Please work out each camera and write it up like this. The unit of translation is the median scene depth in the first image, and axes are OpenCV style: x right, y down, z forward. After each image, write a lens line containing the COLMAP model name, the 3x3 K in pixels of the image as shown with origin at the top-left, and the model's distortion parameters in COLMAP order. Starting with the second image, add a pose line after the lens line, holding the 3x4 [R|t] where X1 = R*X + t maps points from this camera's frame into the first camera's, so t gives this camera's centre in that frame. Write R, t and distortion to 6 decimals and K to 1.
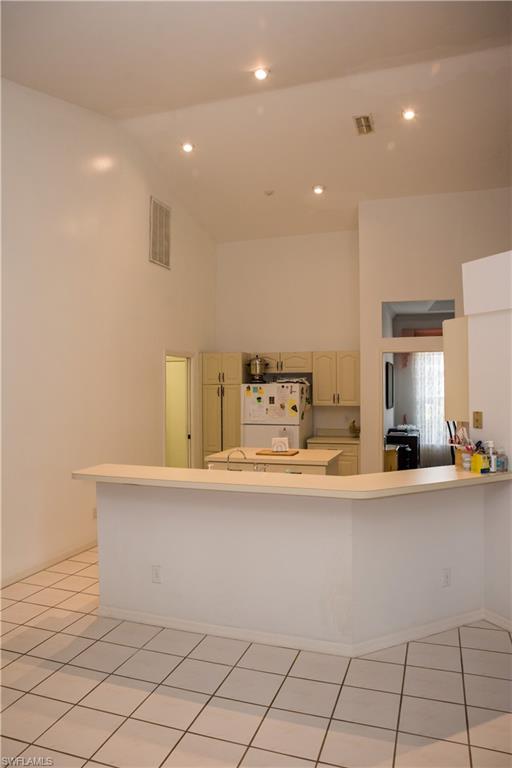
lens RADIAL K [[543.9, 0, 244.1], [0, 543.9, 380.6], [0, 0, 1]] dist [-0.121306, 0.076323]
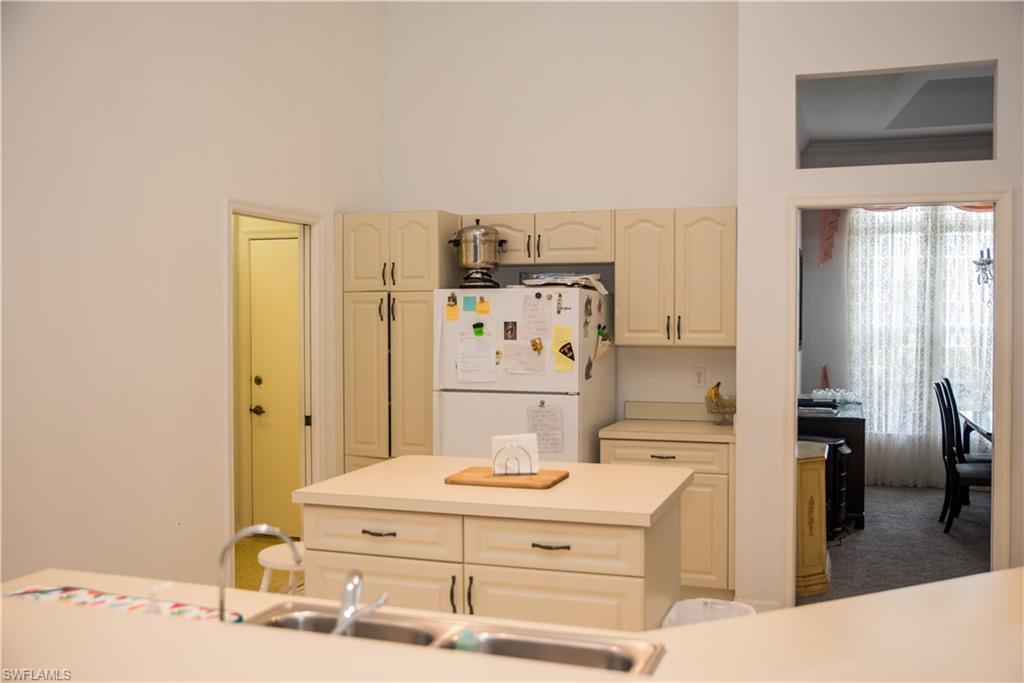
lens RADIAL K [[974.2, 0, 510.3], [0, 974.2, 337.9], [0, 0, 1]] dist [-0.052229, 0.000000]
pose [[0.999974, 0.002697, 0.006680, 0.045448], [-0.002942, 0.999309, 0.037060, 0.015078], [-0.006575, -0.037079, 0.999291, 0.288906]]
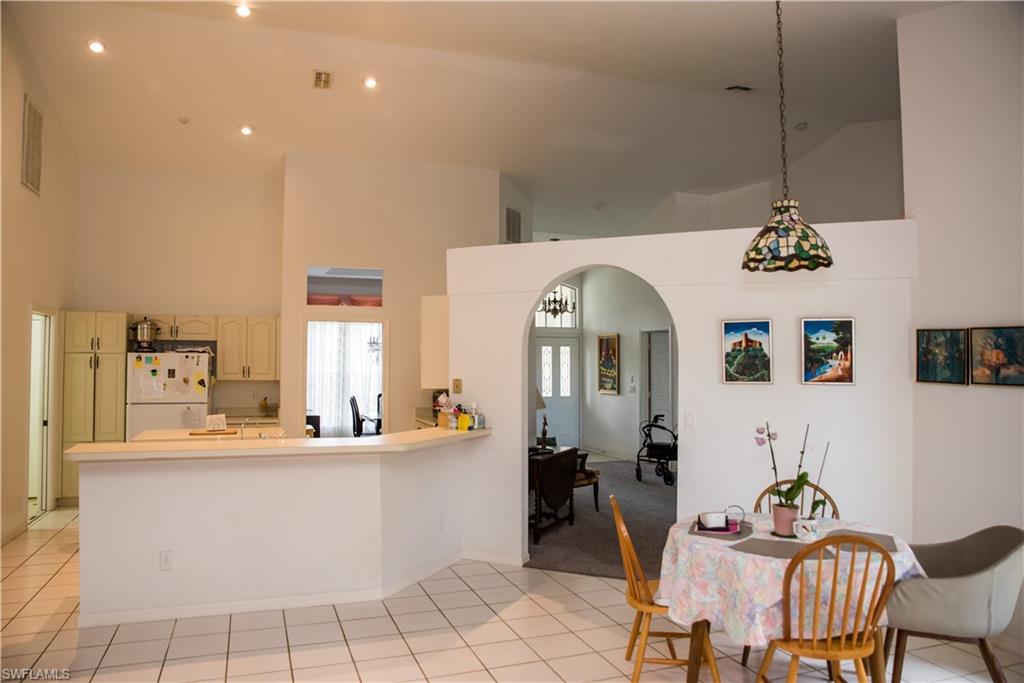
lens RADIAL K [[725.2, 0, 514.5], [0, 725.2, 337.8], [0, 0, 1]] dist [-0.121306, 0.076323]
pose [[0.765371, 0.029754, 0.642901, -0.233942], [-0.014442, 0.999473, -0.029063, 0.006211], [-0.643427, 0.012959, 0.765398, -0.137919]]
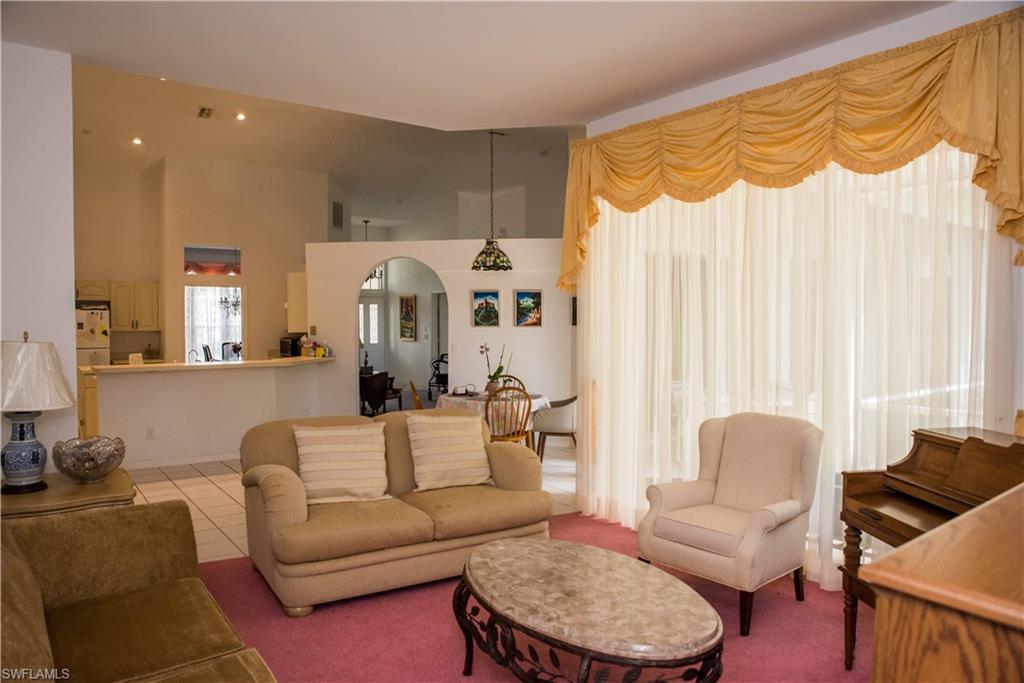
lens RADIAL K [[725.2, 0, 507.5], [0, 725.2, 344.5], [0, 0, 1]] dist [-0.121306, 0.076323]
pose [[0.568692, -0.022452, 0.822244, -0.594646], [-0.013280, 0.999246, 0.036471, 0.011178], [-0.822443, -0.031660, 0.567965, -0.466886]]
